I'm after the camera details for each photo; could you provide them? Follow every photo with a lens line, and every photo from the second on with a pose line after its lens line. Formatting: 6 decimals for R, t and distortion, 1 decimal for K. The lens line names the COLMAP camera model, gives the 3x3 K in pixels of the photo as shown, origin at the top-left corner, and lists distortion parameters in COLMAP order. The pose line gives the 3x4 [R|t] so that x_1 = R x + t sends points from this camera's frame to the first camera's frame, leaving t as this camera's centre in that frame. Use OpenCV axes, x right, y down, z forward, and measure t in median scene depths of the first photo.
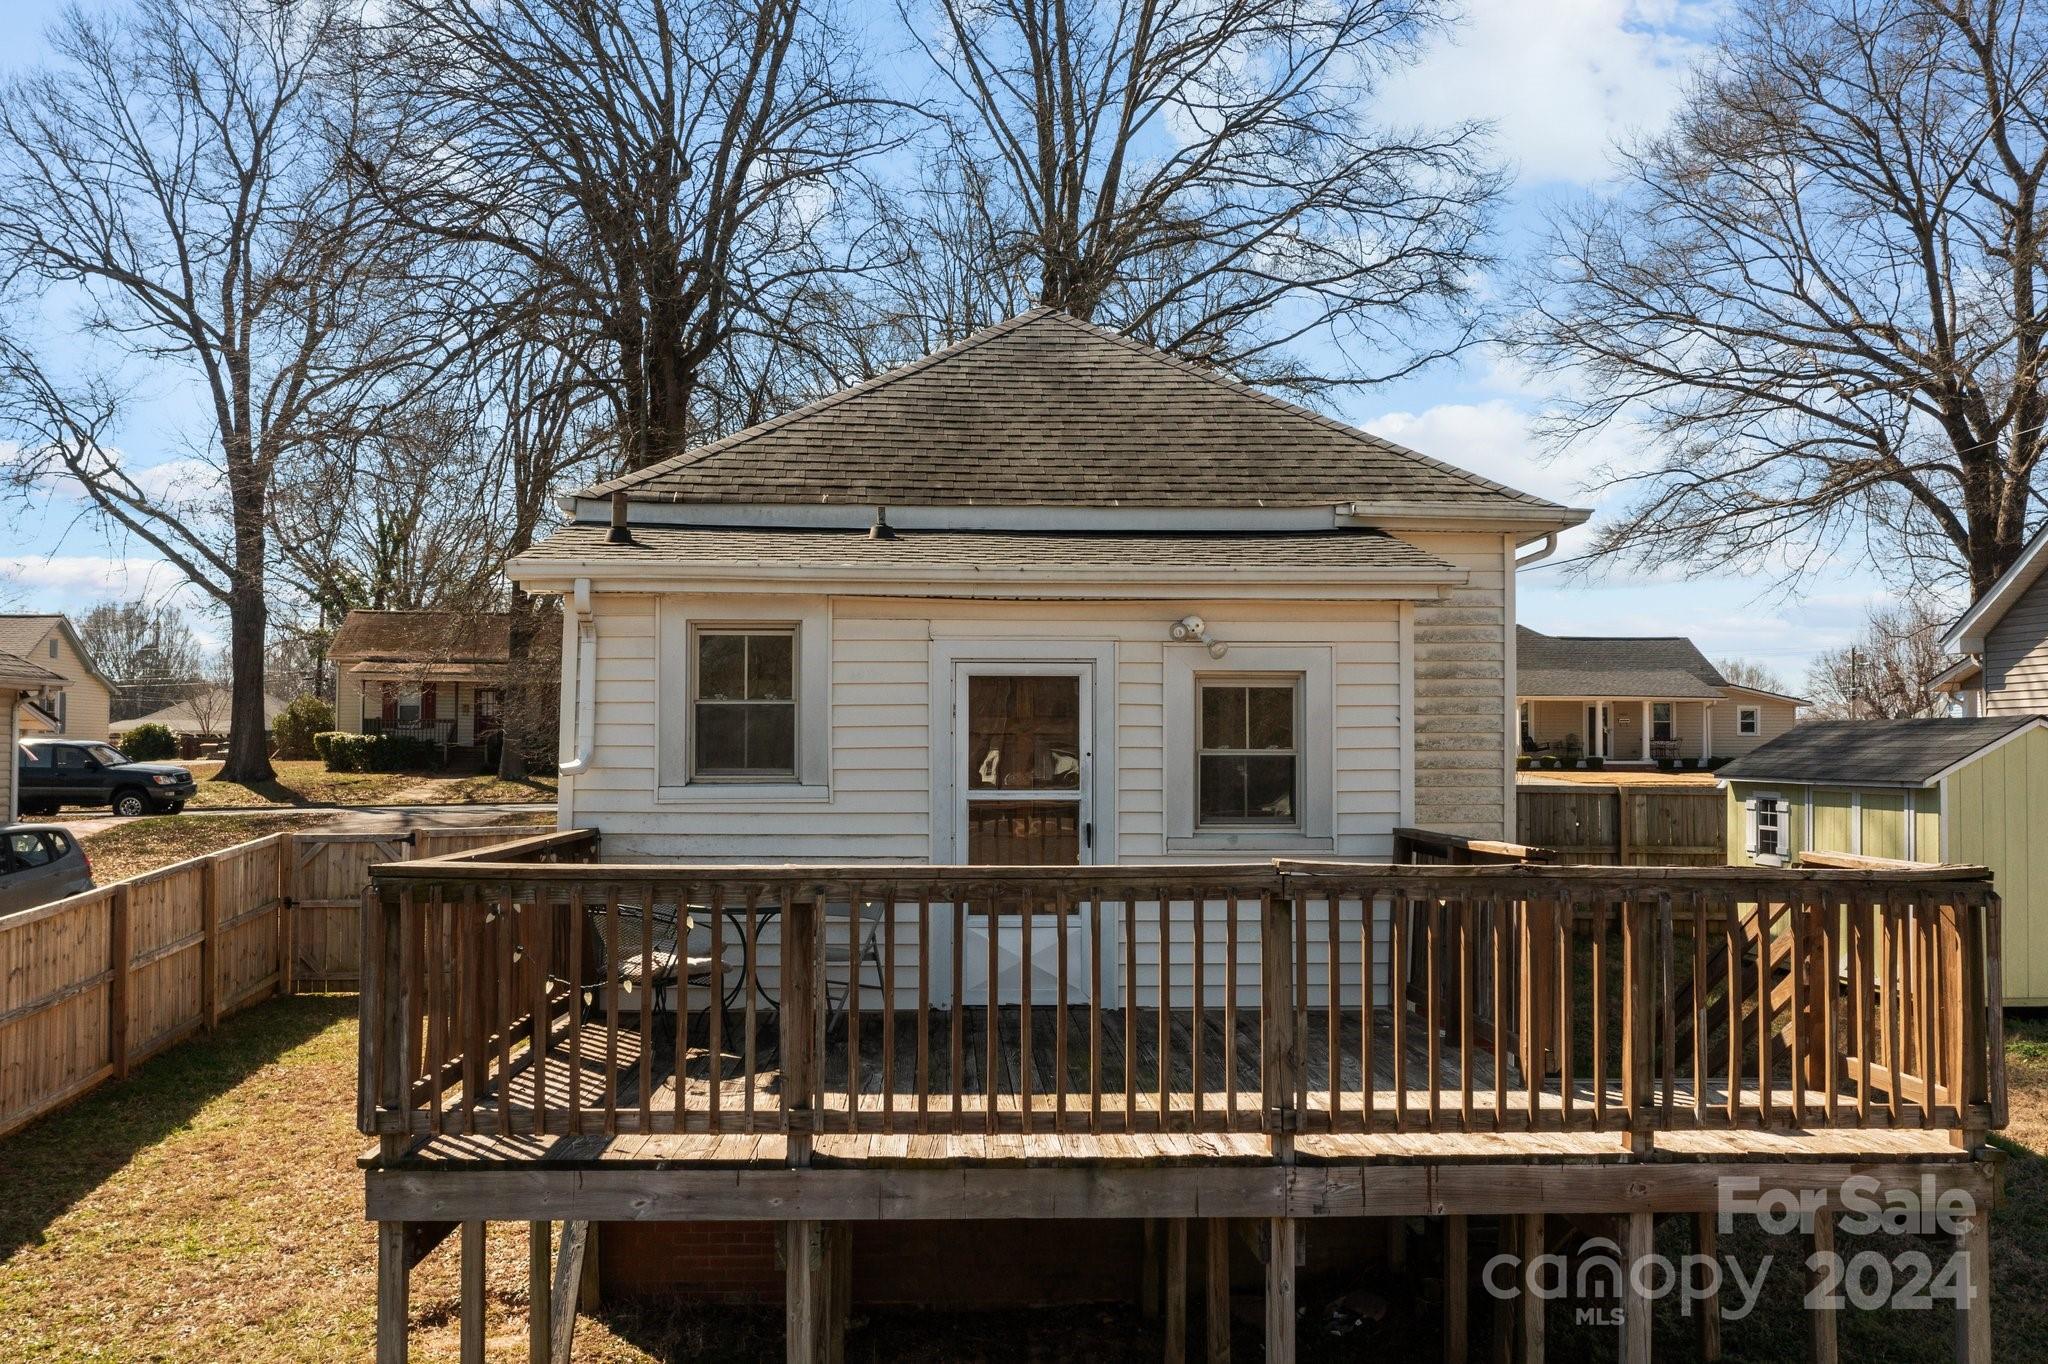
lens RADIAL K [[1643.6, 0, 1017.8], [0, 1643.6, 712.3], [0, 0, 1]] dist [-0.008736, 0.014566]
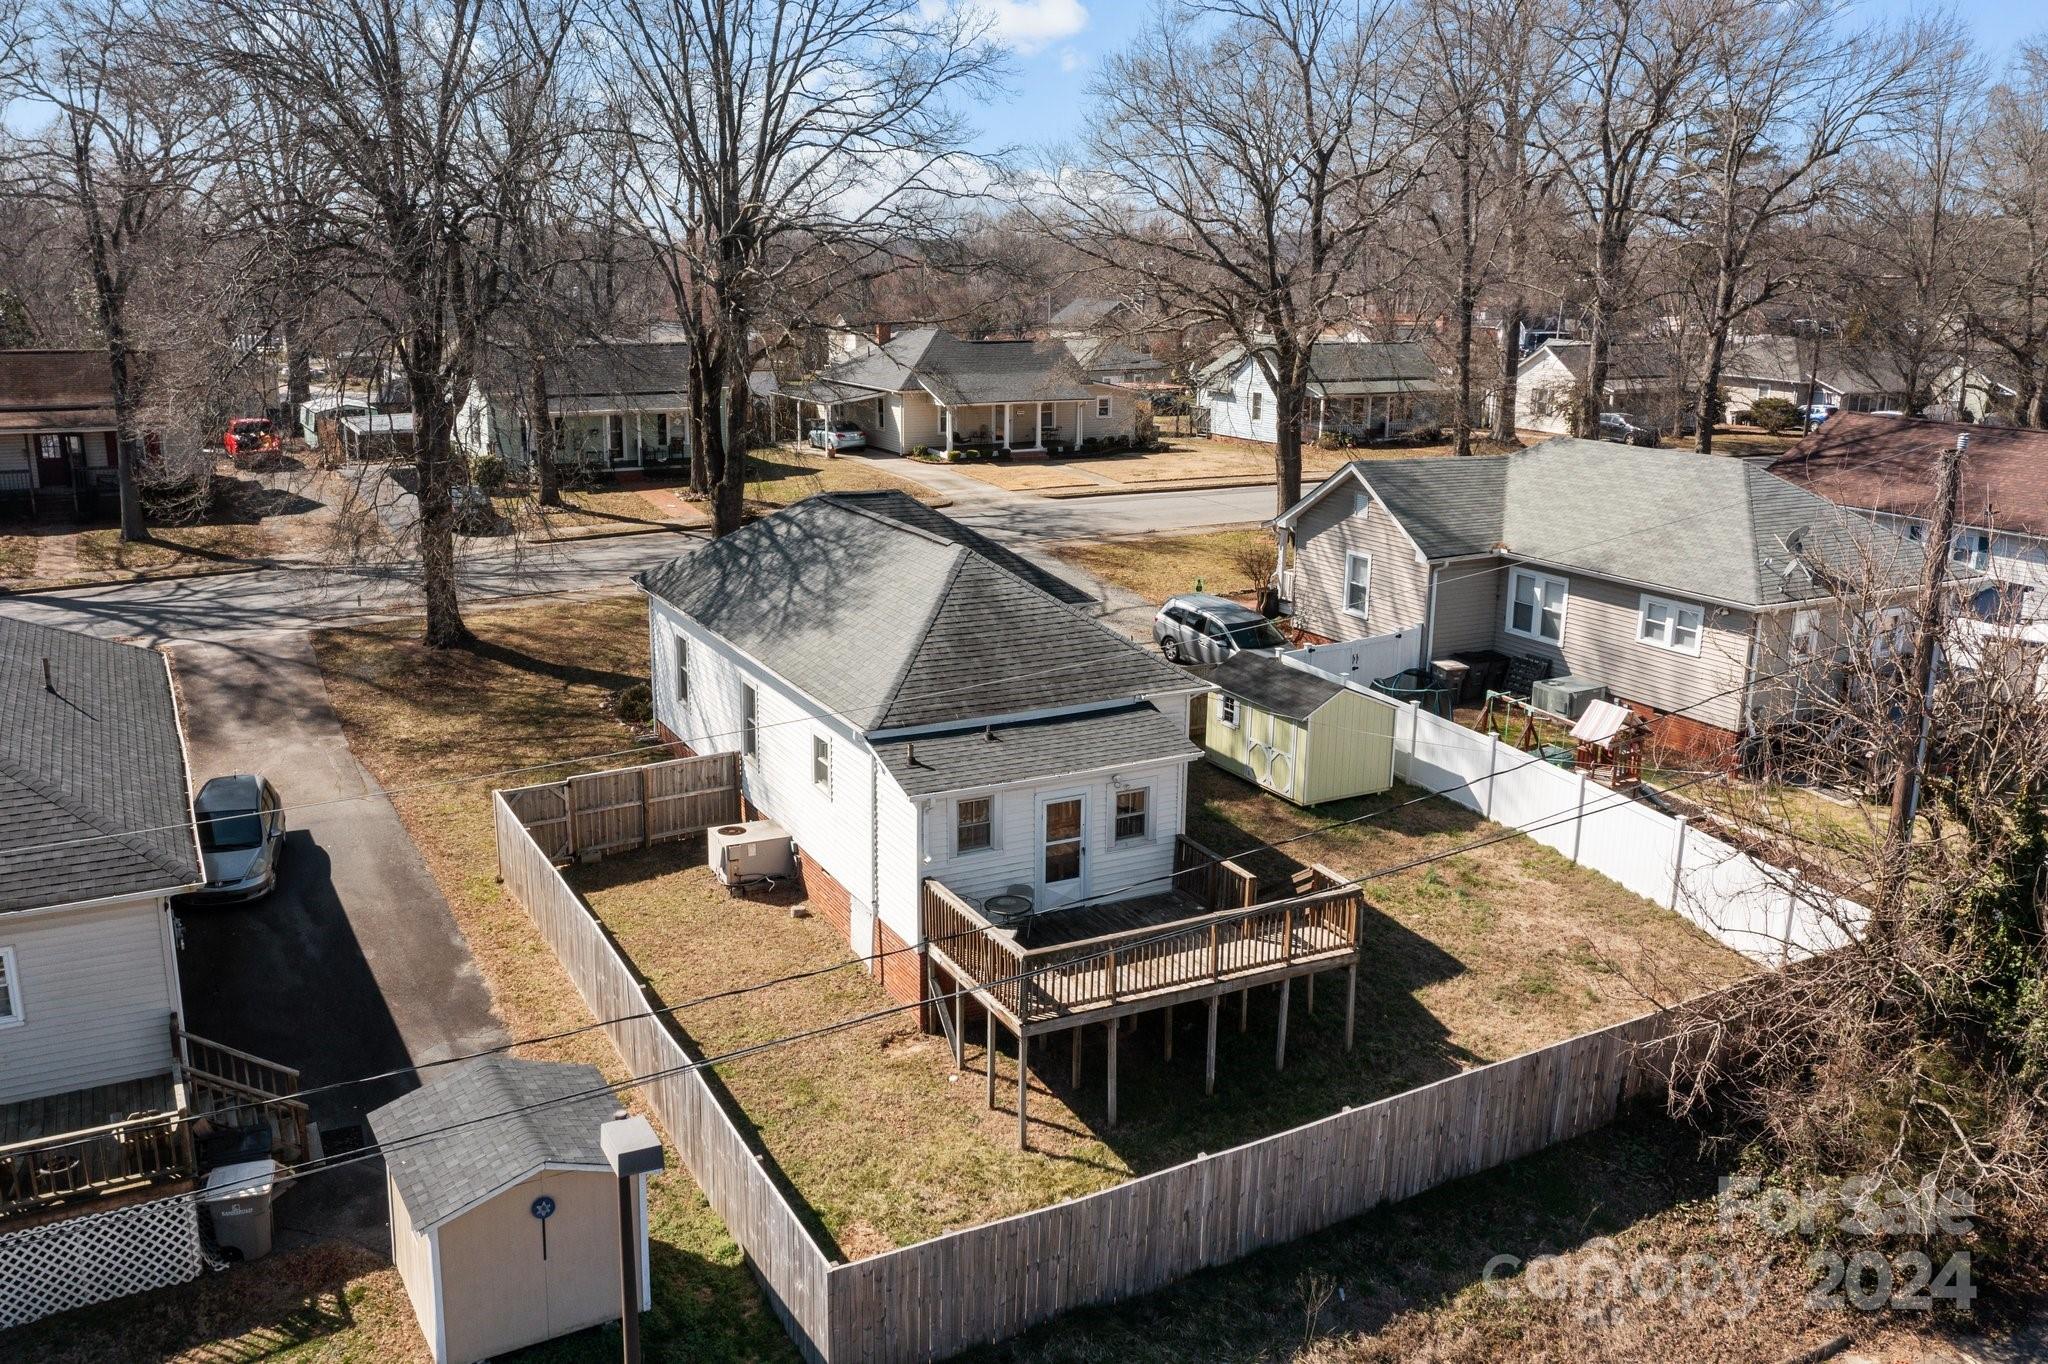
lens RADIAL K [[1670.4, 0, 1017.9], [0, 1670.4, 688.3], [0, 0, 1]] dist [-0.010024, 0.008649]
pose [[0.912377, -0.100547, 0.396811, -1.180390], [-0.015877, 0.959944, 0.279742, -1.005298], [-0.409043, -0.261531, 0.874234, -1.422928]]
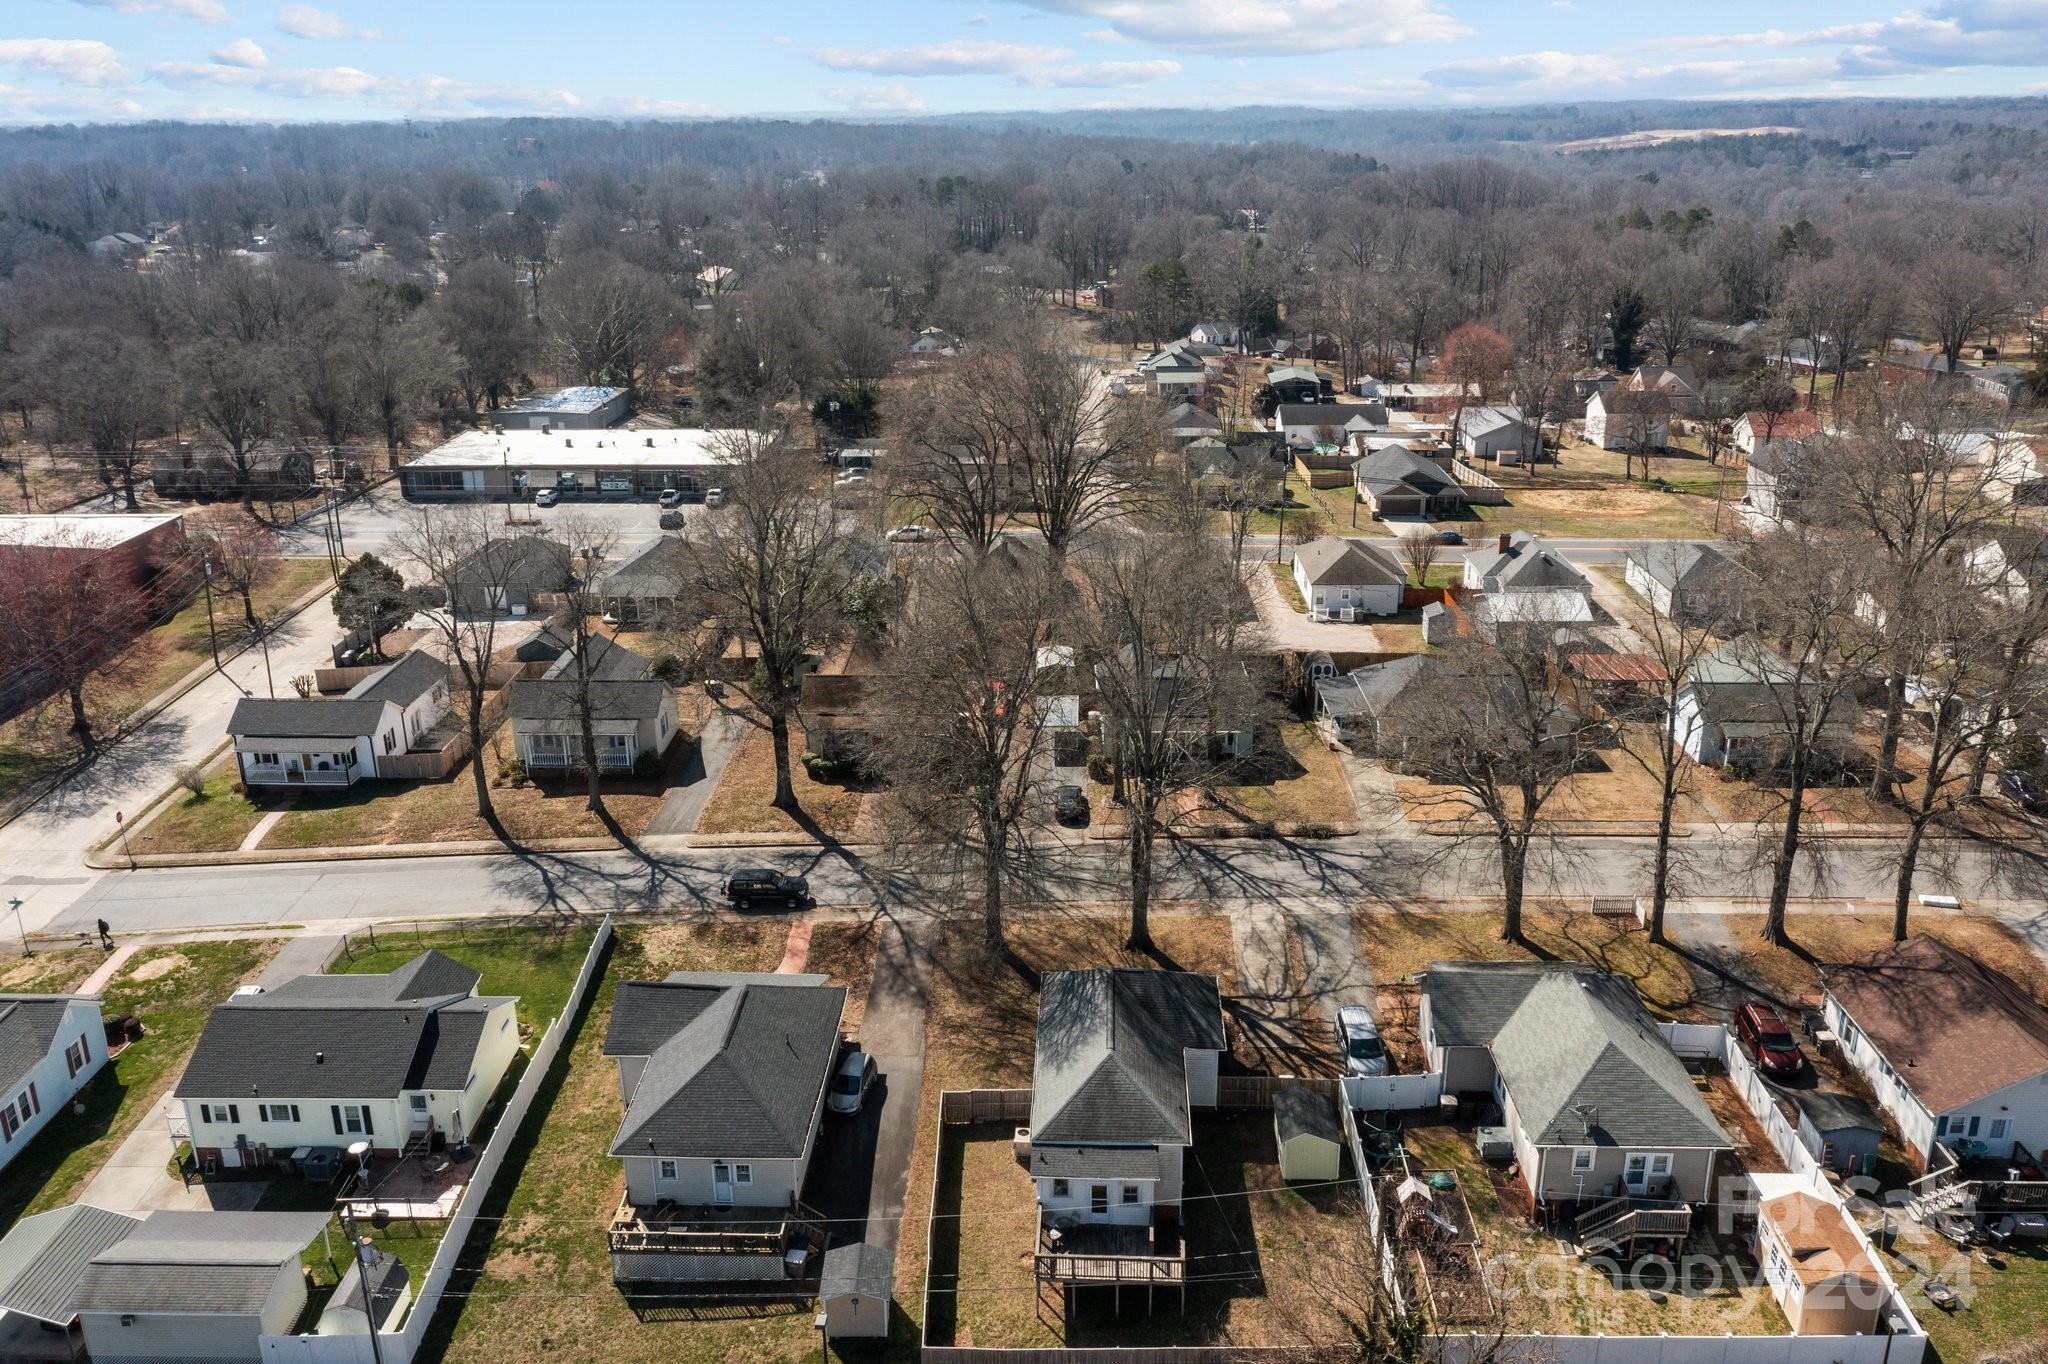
lens RADIAL K [[1615.1, 0, 1019.0], [0, 1615.1, 693.9], [0, 0, 1]] dist [-0.004616, 0.005418]
pose [[0.993885, 0.020560, -0.108489, 0.376360], [0.019877, 0.933149, 0.358939, -4.567476], [0.108616, -0.358900, 0.927035, -4.818910]]
